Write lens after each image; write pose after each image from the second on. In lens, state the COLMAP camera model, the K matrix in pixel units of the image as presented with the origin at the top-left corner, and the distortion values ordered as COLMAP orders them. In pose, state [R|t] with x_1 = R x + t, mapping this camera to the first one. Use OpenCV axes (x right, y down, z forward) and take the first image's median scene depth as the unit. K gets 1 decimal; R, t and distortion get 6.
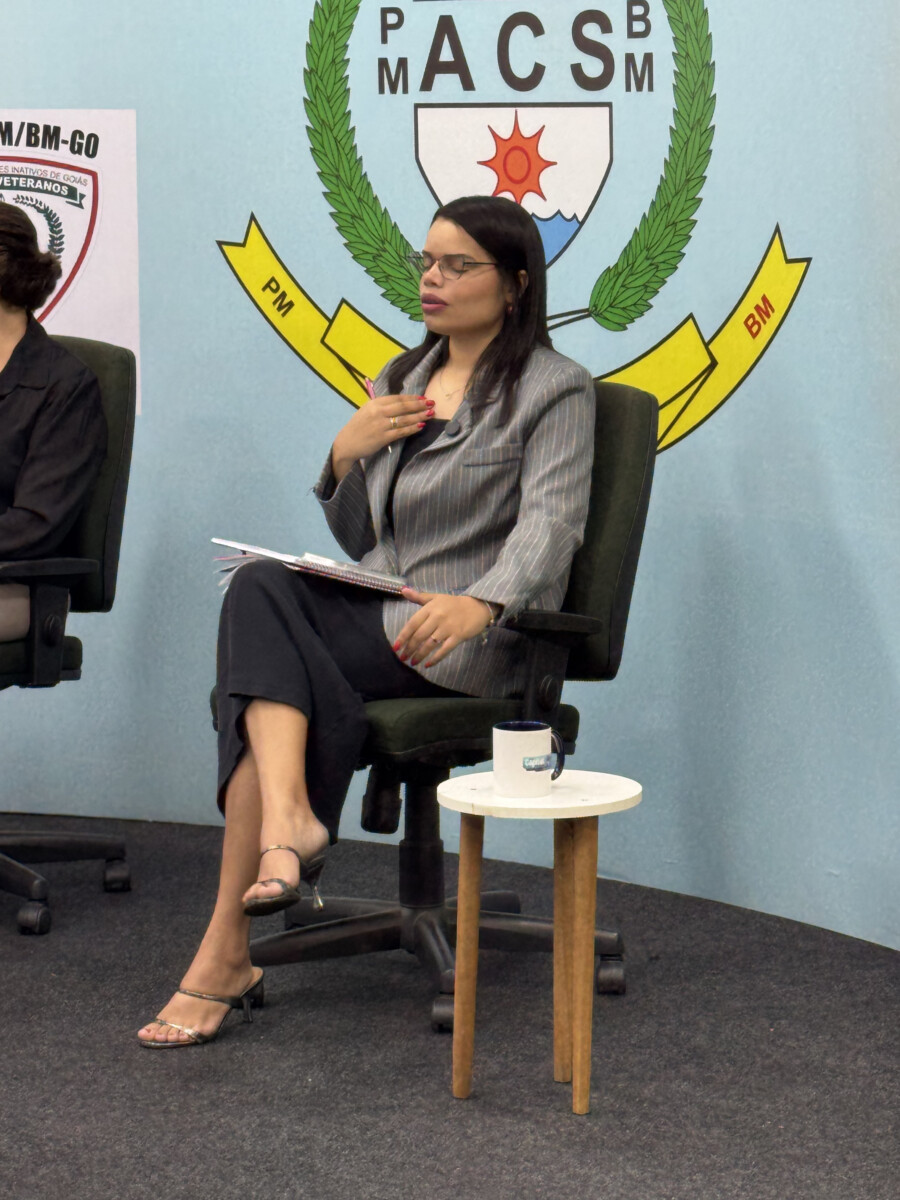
lens RADIAL K [[3643.2, 0, 455.9], [0, 3643.2, 598.7], [0, 0, 1]] dist [0.131154, 0.000000]
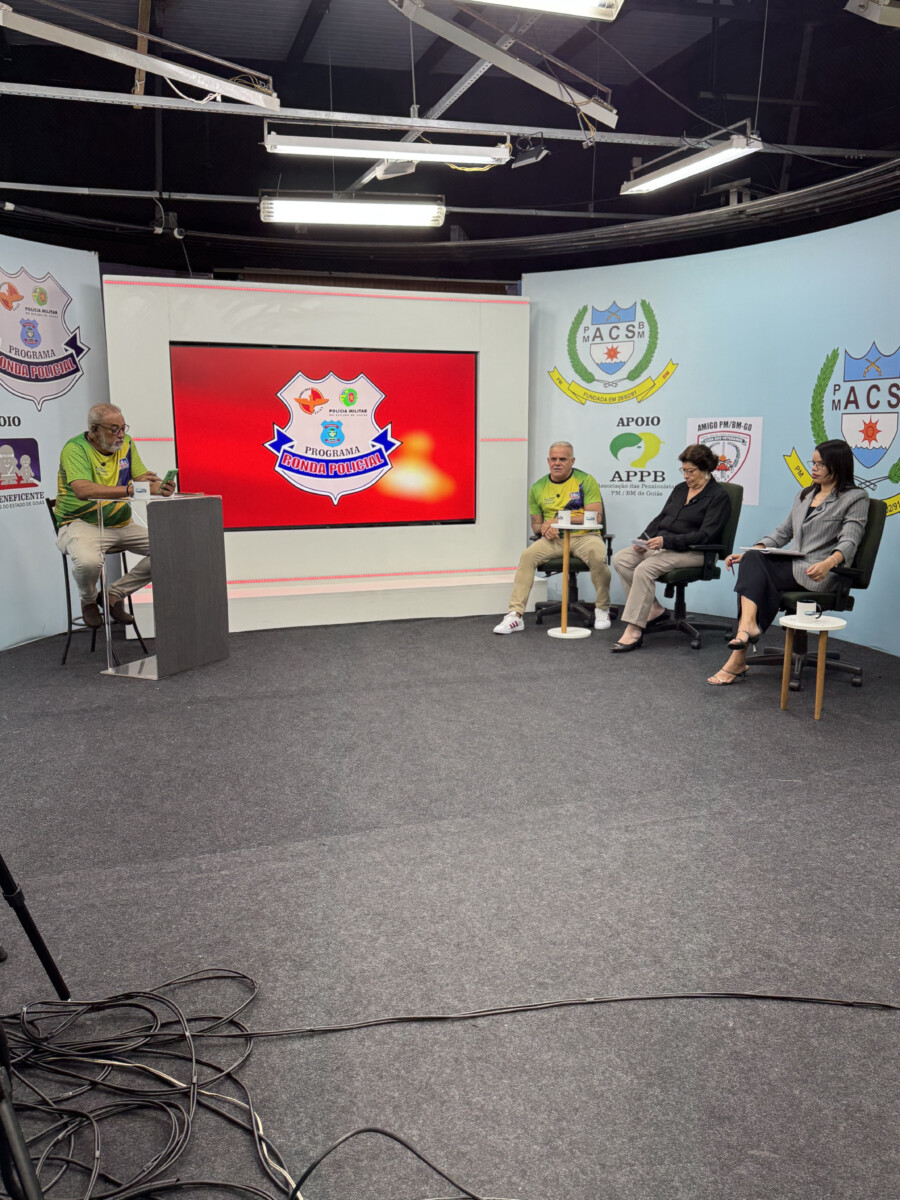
lens RADIAL K [[947.4, 0, 442.9], [0, 947.4, 618.9], [0, 0, 1]] dist [0.066070, -0.137877]
pose [[0.860381, 0.091246, -0.501418, 0.127403], [-0.055343, 0.994752, 0.086057, -0.004516], [0.506638, -0.046292, 0.860915, 0.061818]]
